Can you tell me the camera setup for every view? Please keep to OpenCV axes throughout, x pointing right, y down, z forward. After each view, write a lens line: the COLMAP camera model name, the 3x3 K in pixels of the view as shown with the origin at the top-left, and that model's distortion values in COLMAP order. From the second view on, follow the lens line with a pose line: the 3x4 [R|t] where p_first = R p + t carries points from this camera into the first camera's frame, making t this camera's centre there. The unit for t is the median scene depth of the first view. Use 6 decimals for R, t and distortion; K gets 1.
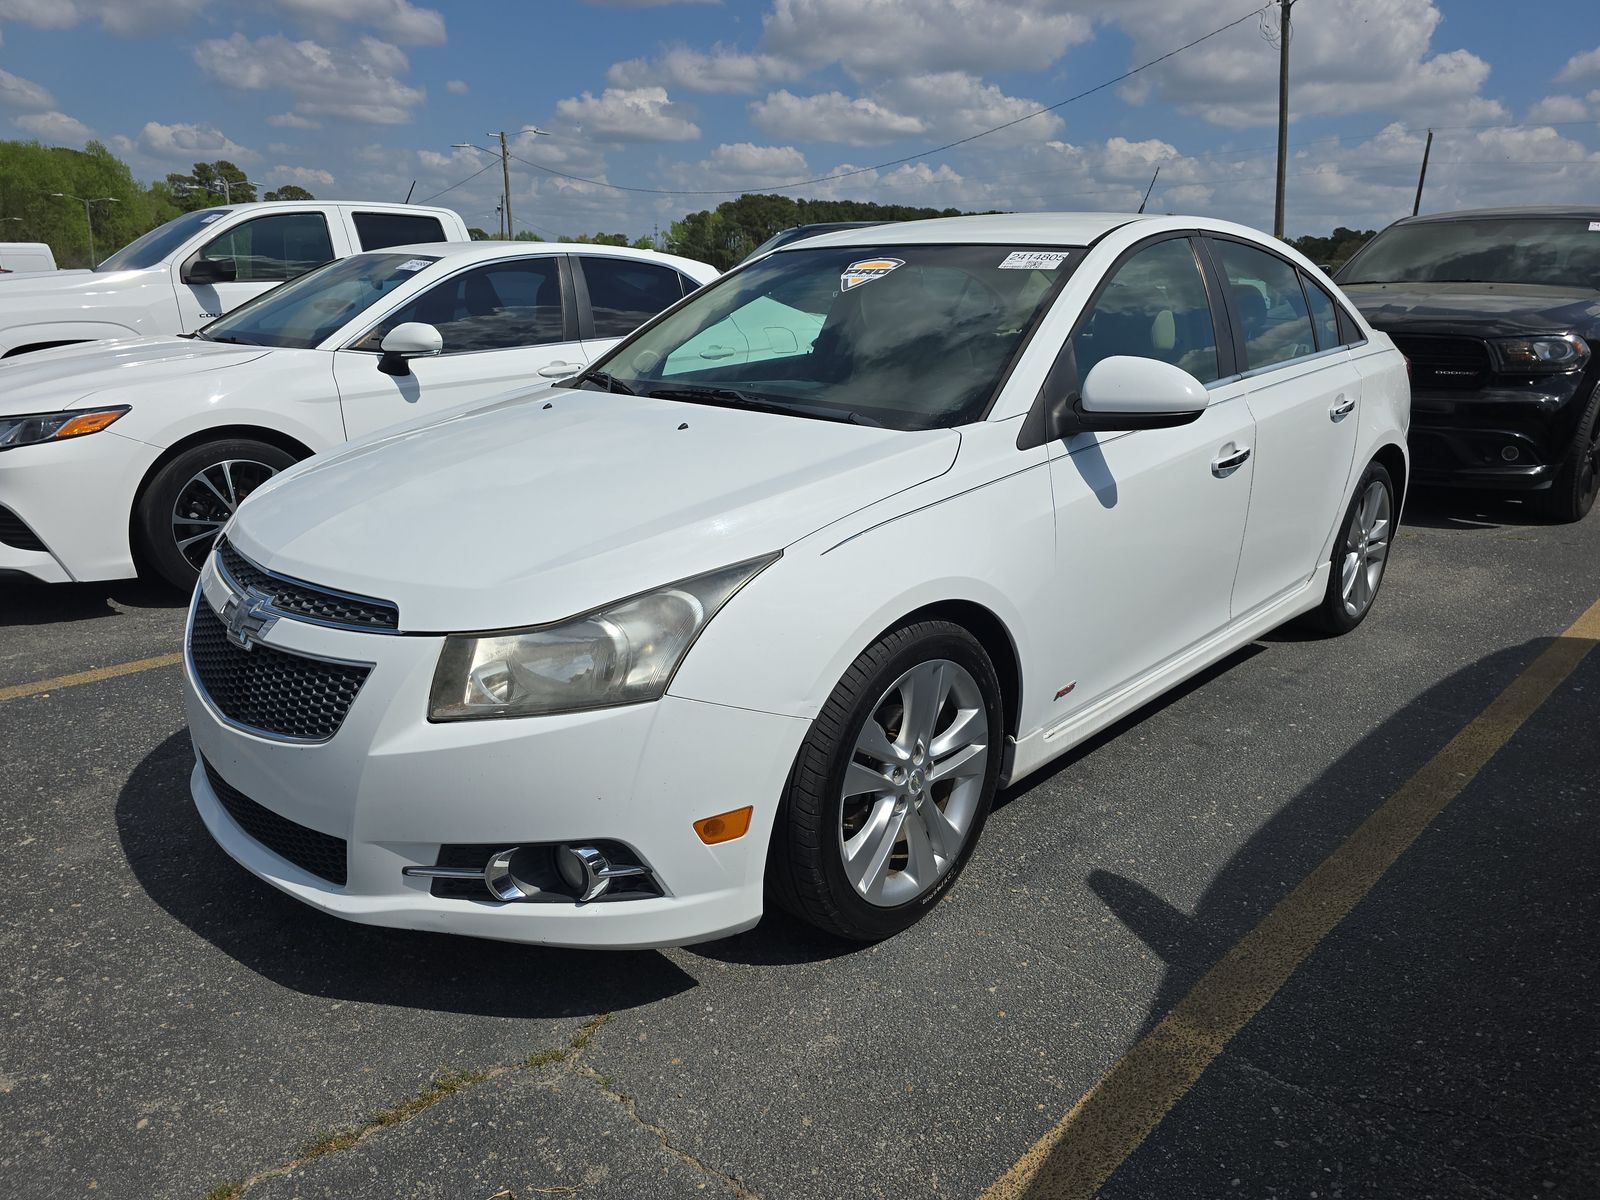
lens RADIAL K [[1162.7, 0, 800.0], [0, 1162.7, 600.0], [0, 0, 1]] dist [0.034659, -0.035293]
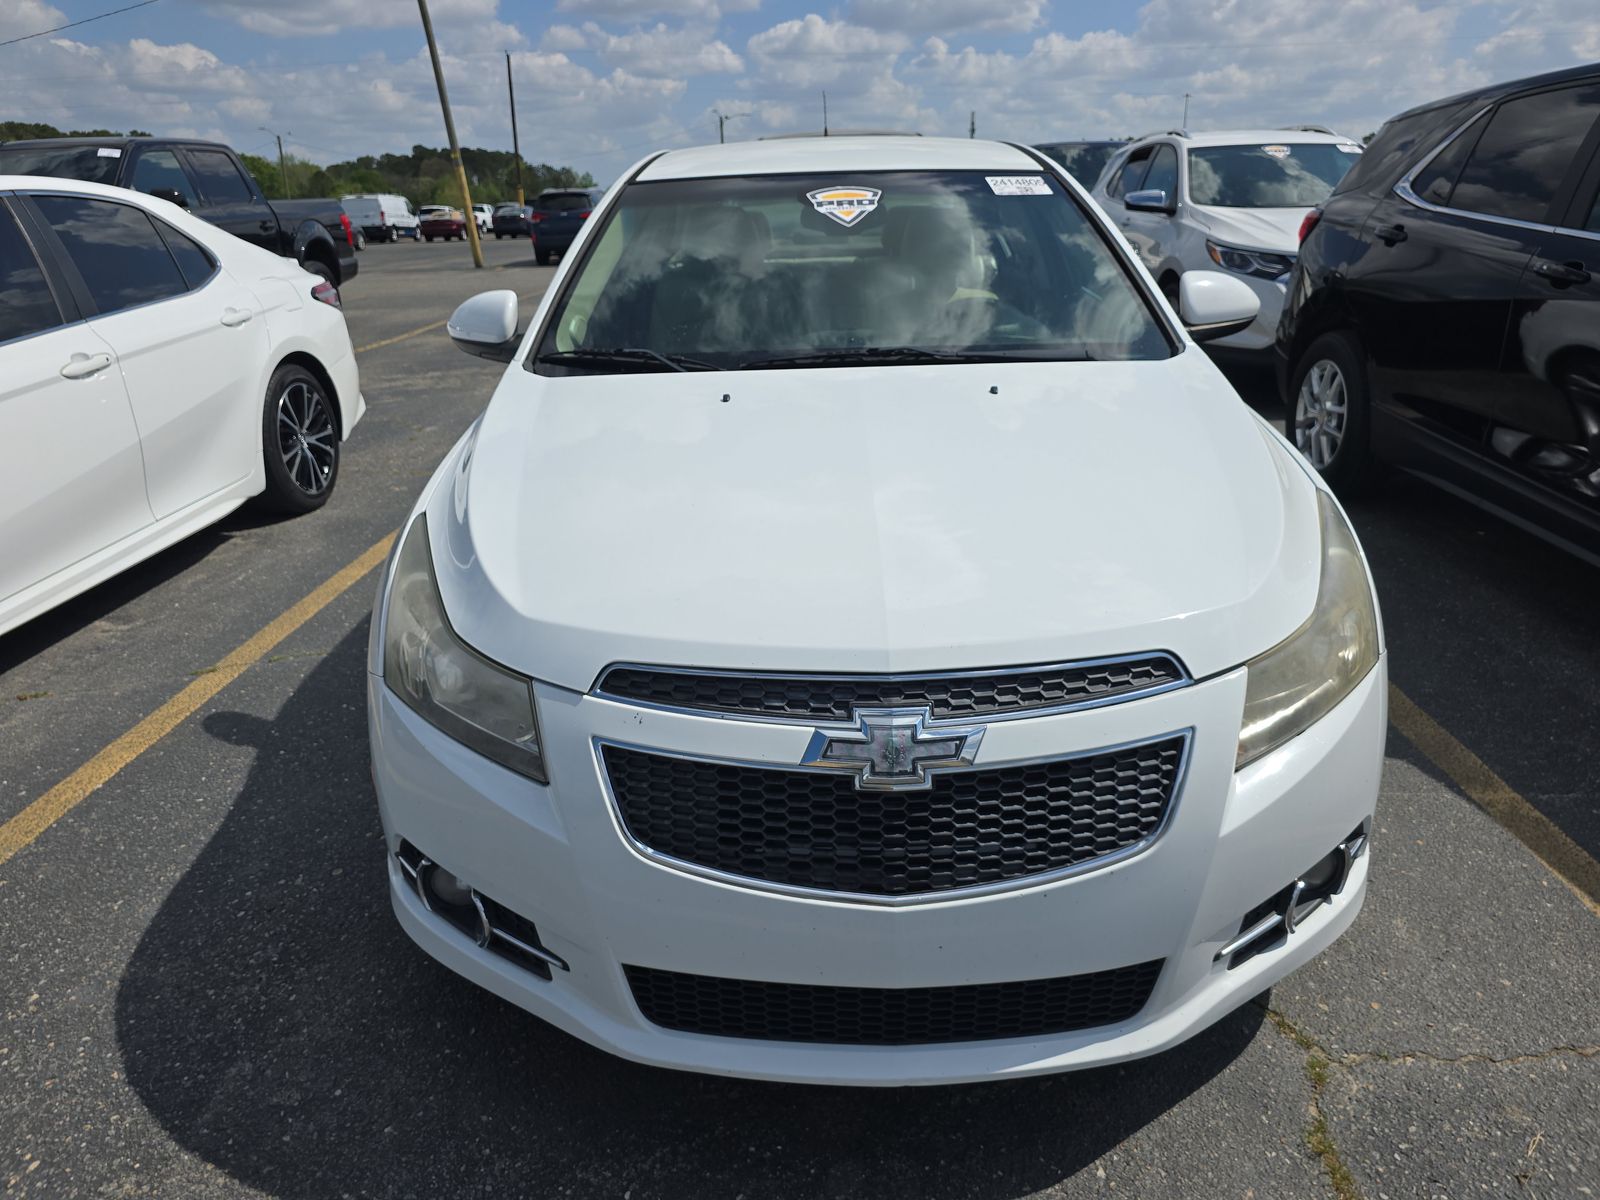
lens RADIAL K [[1162.7, 0, 800.0], [0, 1162.7, 600.0], [0, 0, 1]] dist [0.034659, -0.035293]
pose [[0.695357, -0.262170, 0.669138, -0.088152], [0.219087, 0.964096, 0.150063, -0.017156], [-0.684455, 0.042252, 0.727830, 0.050455]]
